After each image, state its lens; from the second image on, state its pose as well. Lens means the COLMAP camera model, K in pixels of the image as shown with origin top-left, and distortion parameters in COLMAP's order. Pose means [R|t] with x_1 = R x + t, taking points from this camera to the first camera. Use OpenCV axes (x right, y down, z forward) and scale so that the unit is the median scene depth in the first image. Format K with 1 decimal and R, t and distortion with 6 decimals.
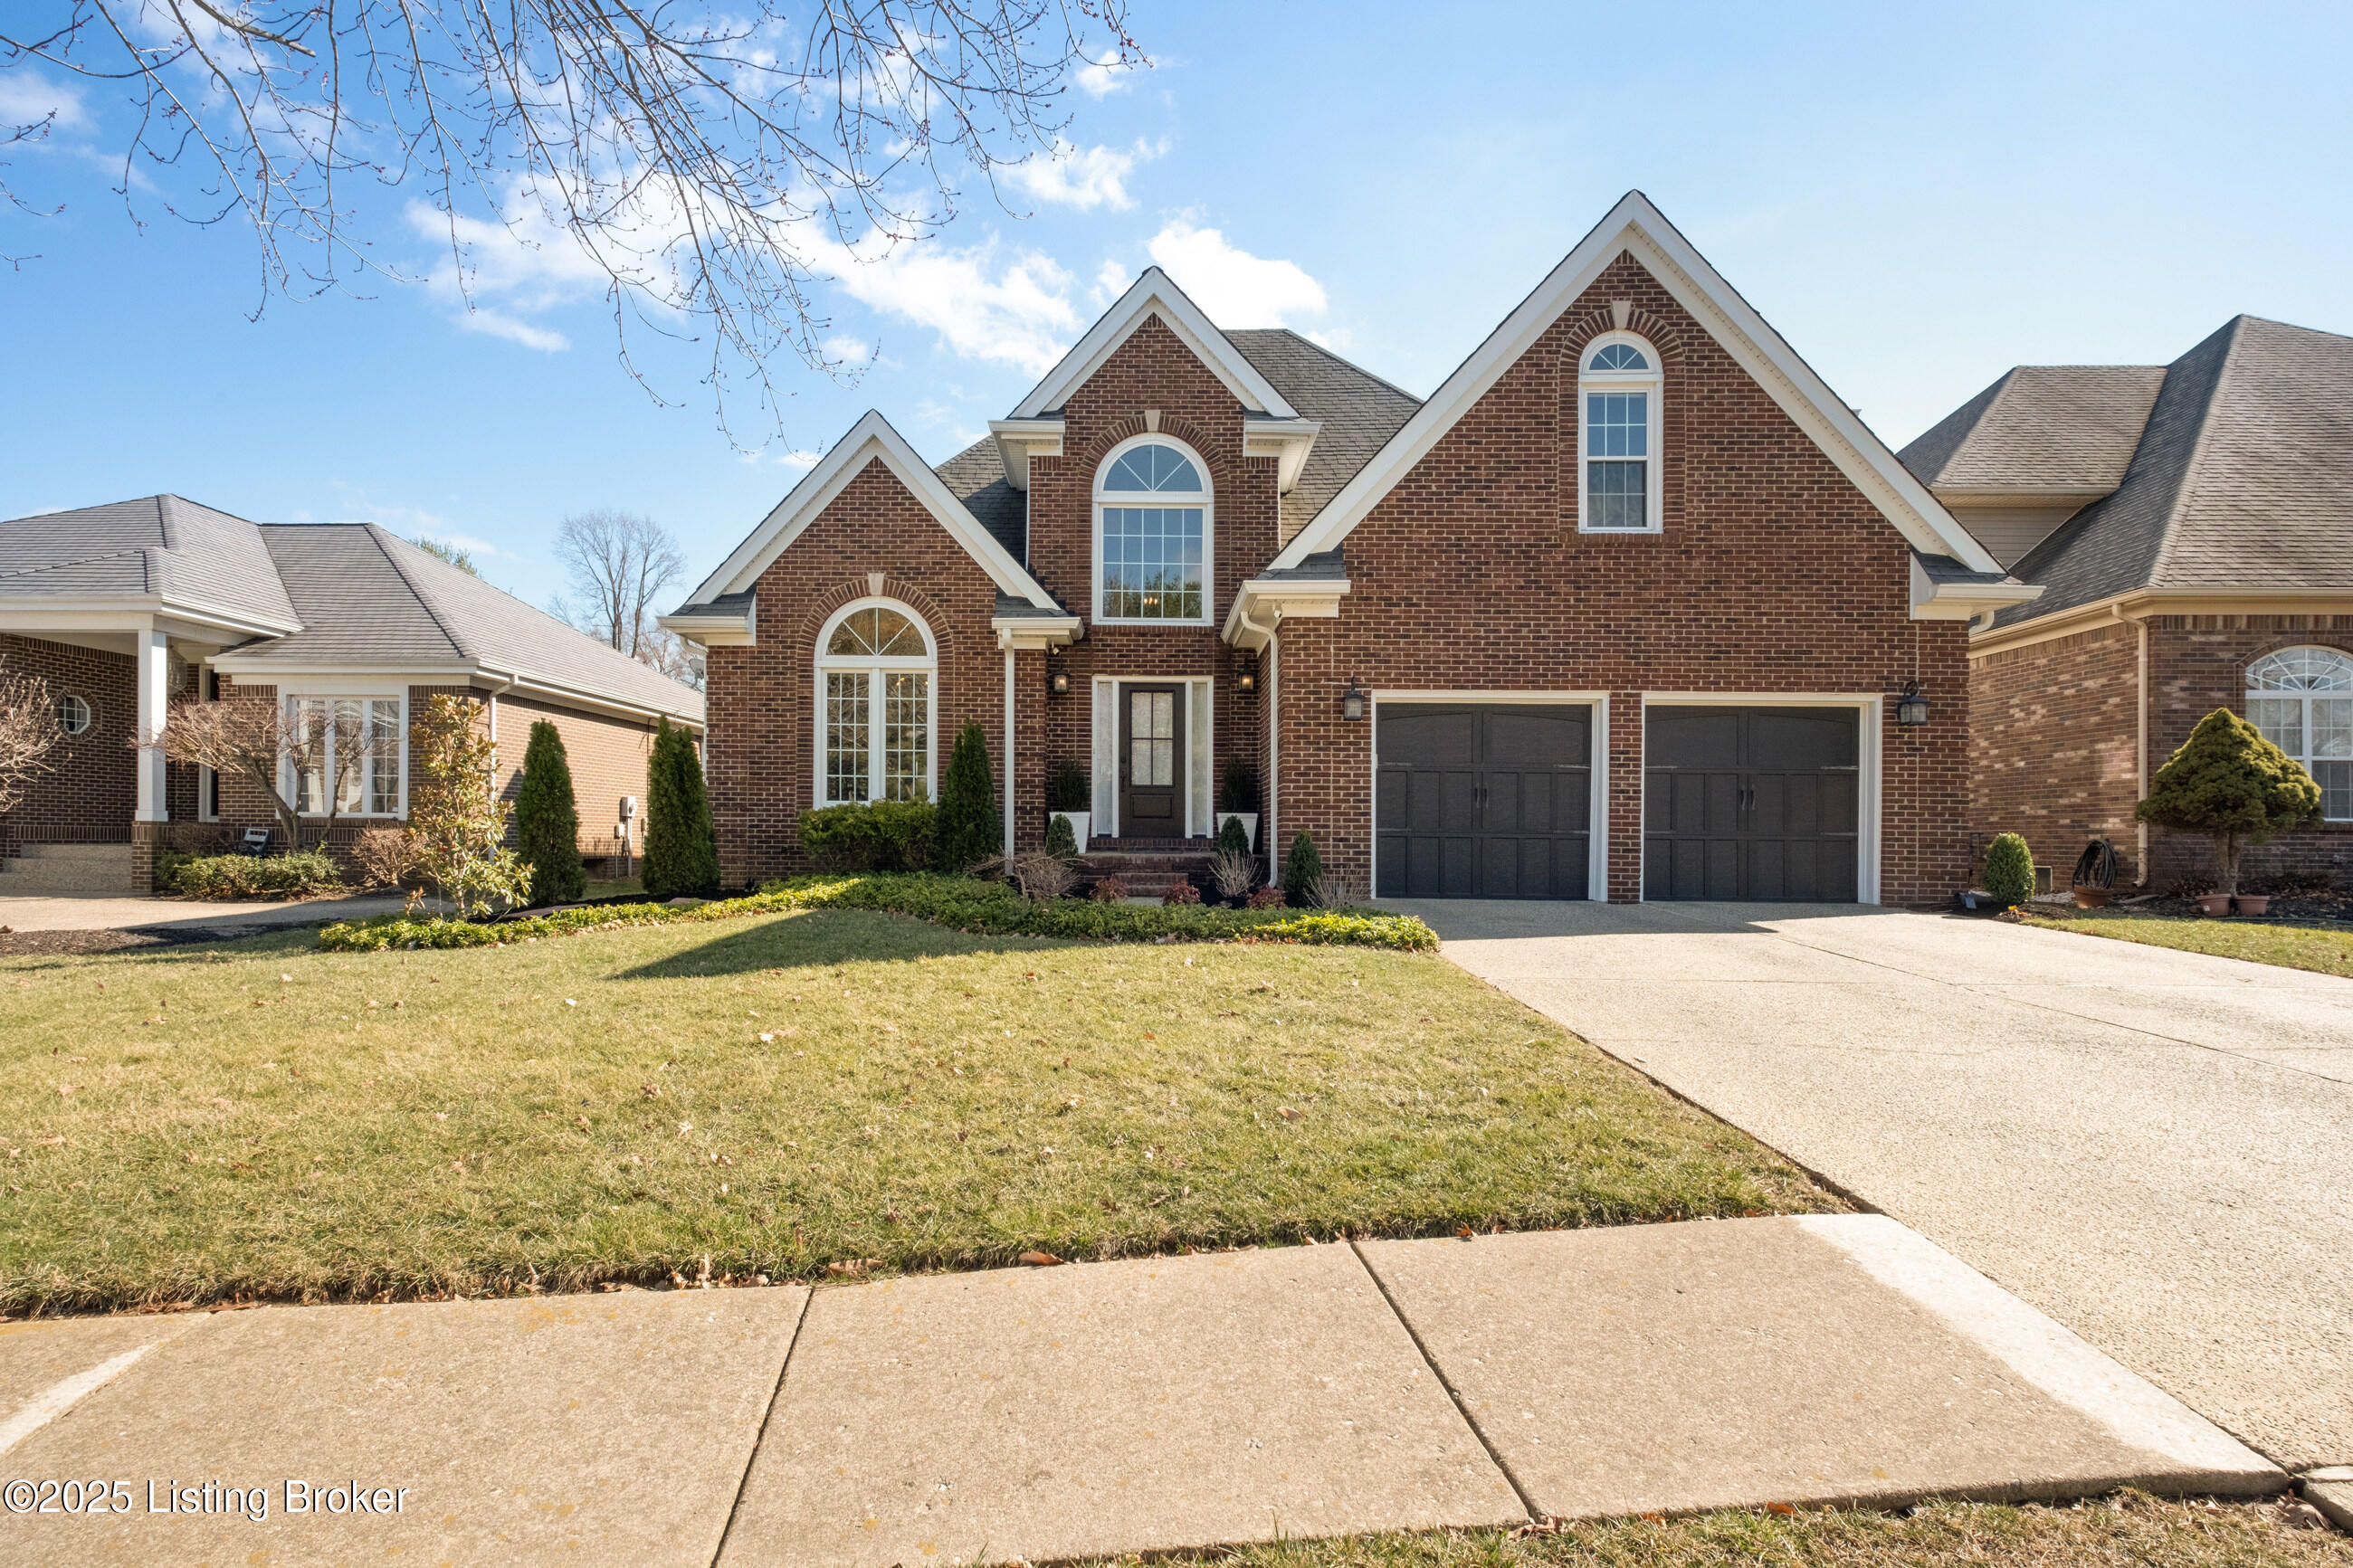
lens RADIAL K [[1138.1, 0, 1177.1], [0, 1138.1, 824.1], [0, 0, 1]] dist [0.002503, -0.000216]
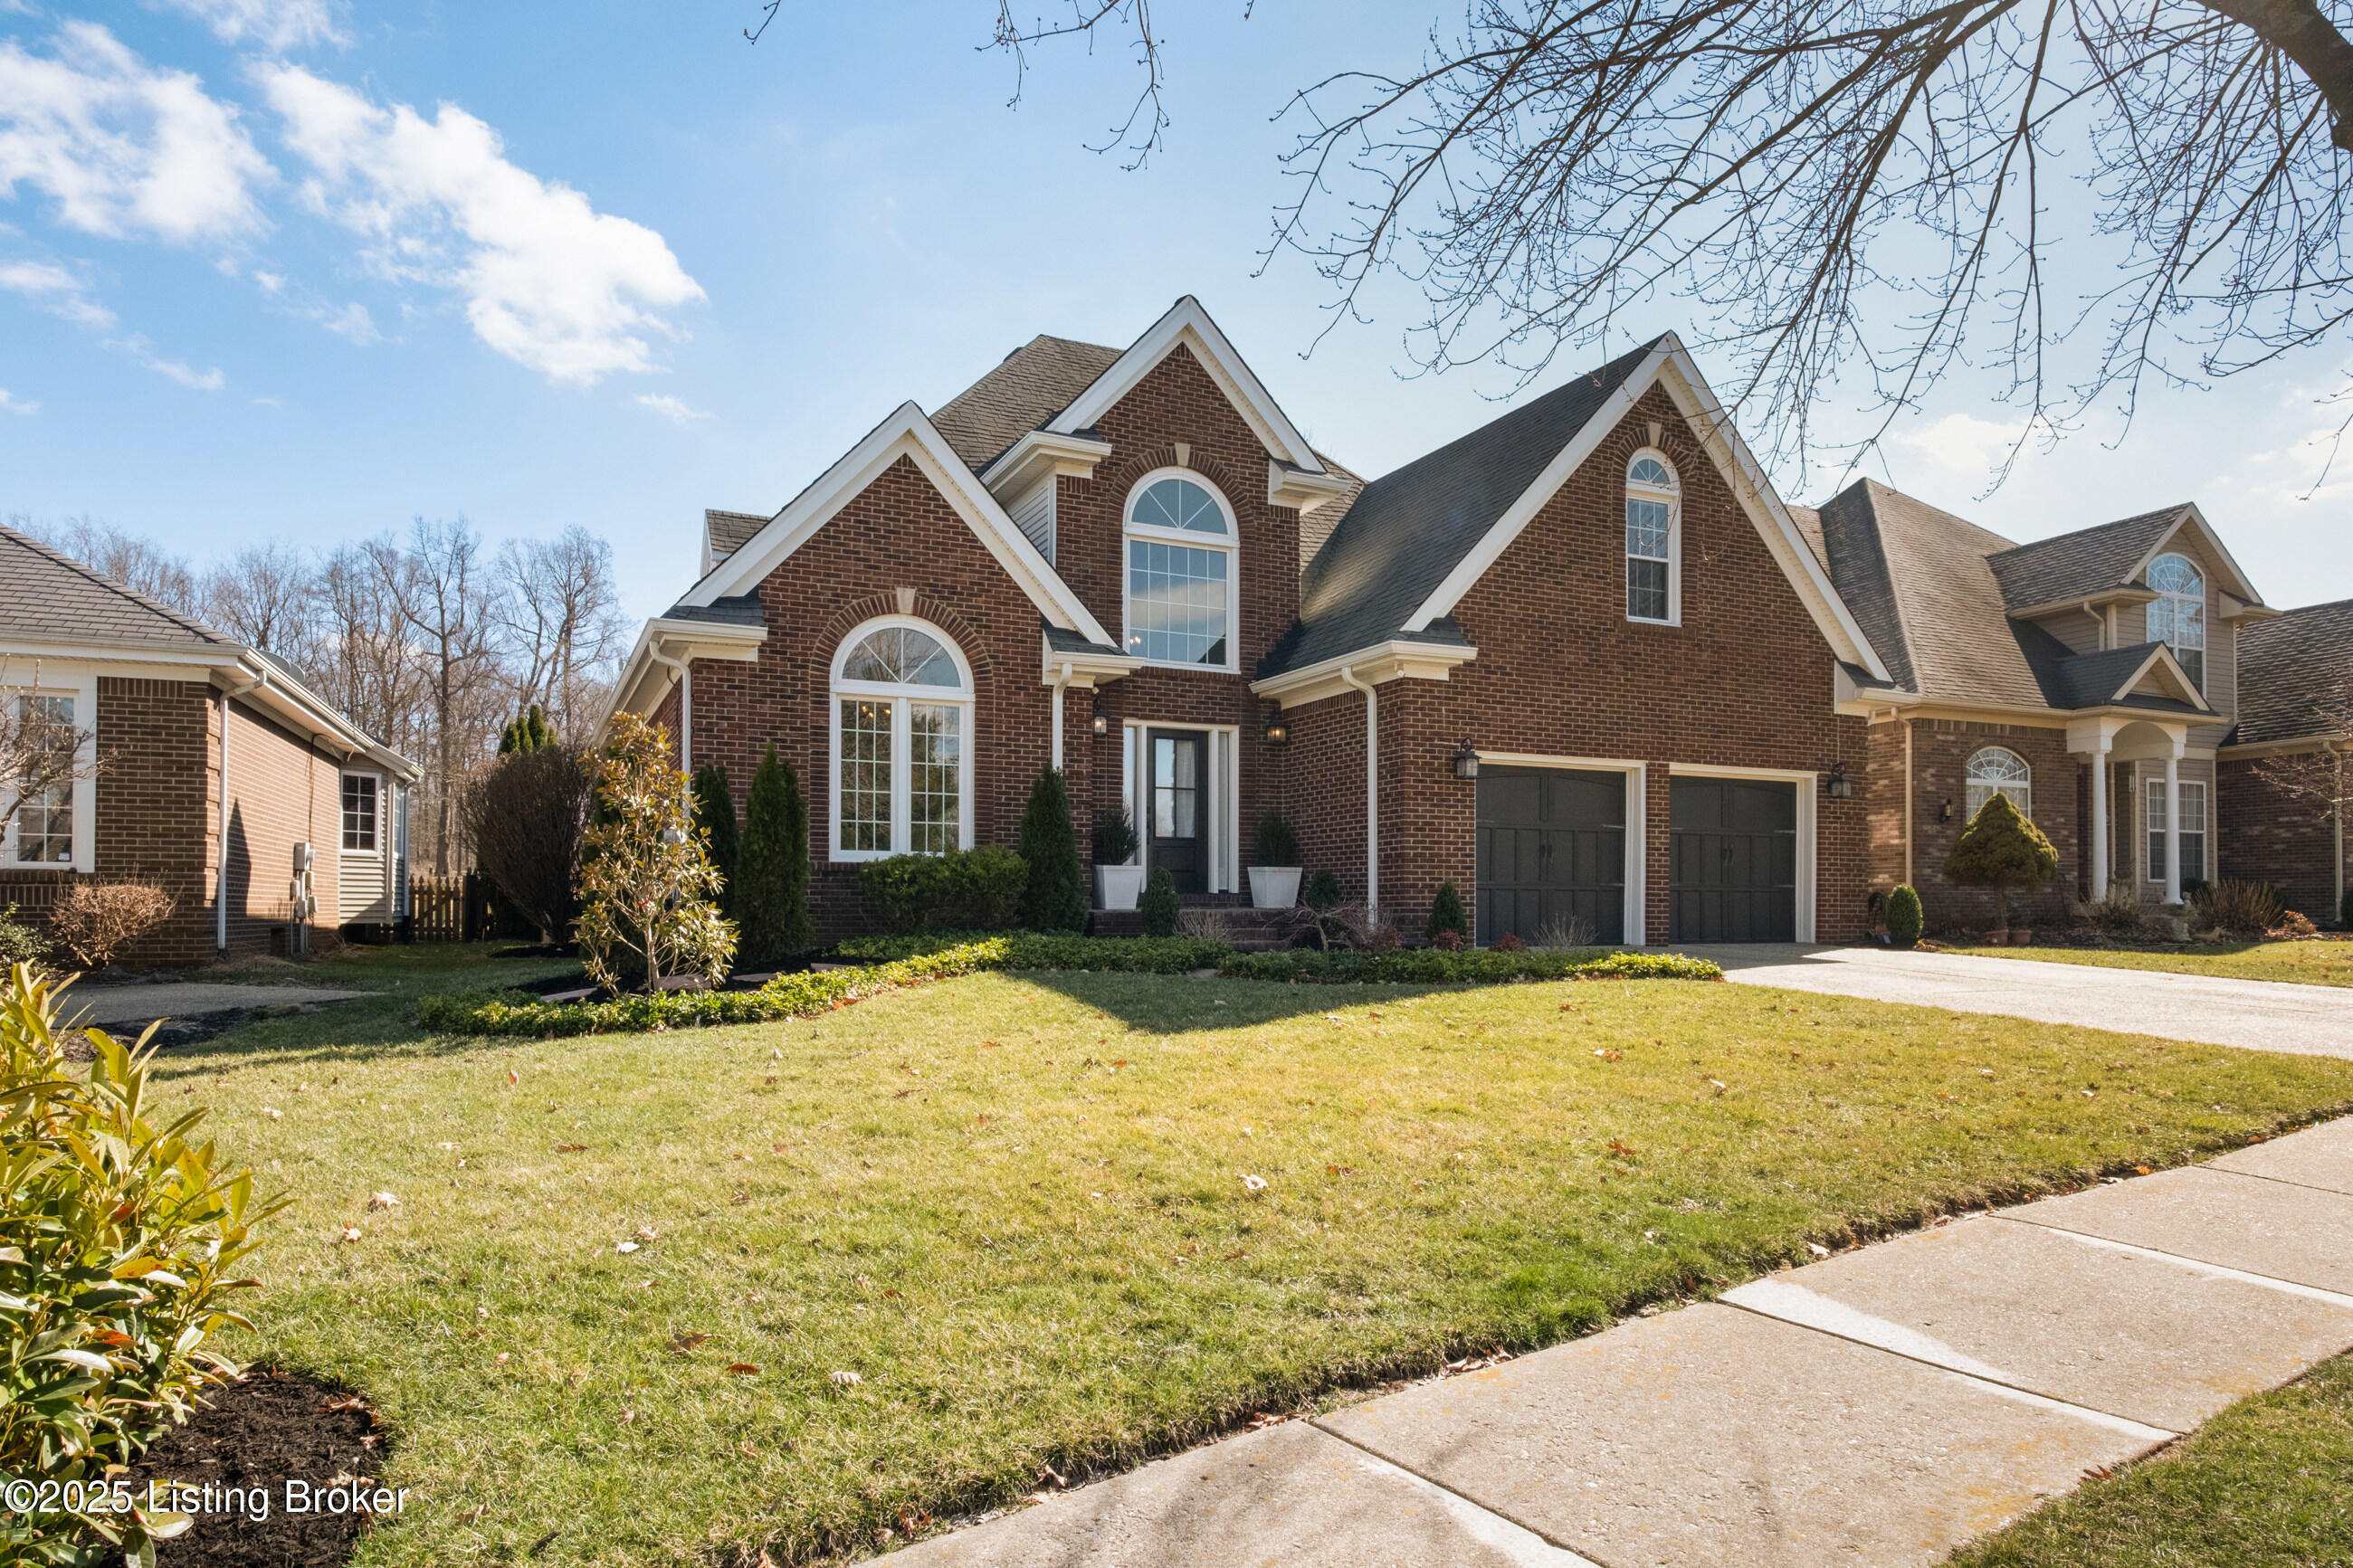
lens RADIAL K [[1347.0, 0, 1177.3], [0, 1347.0, 877.9], [0, 0, 1]] dist [-0.006880, -0.000342]
pose [[0.901211, 0.001254, 0.433379, -0.527092], [0.001850, 0.999976, -0.006741, 0.007277], [-0.433377, 0.006876, 0.901186, -0.010345]]
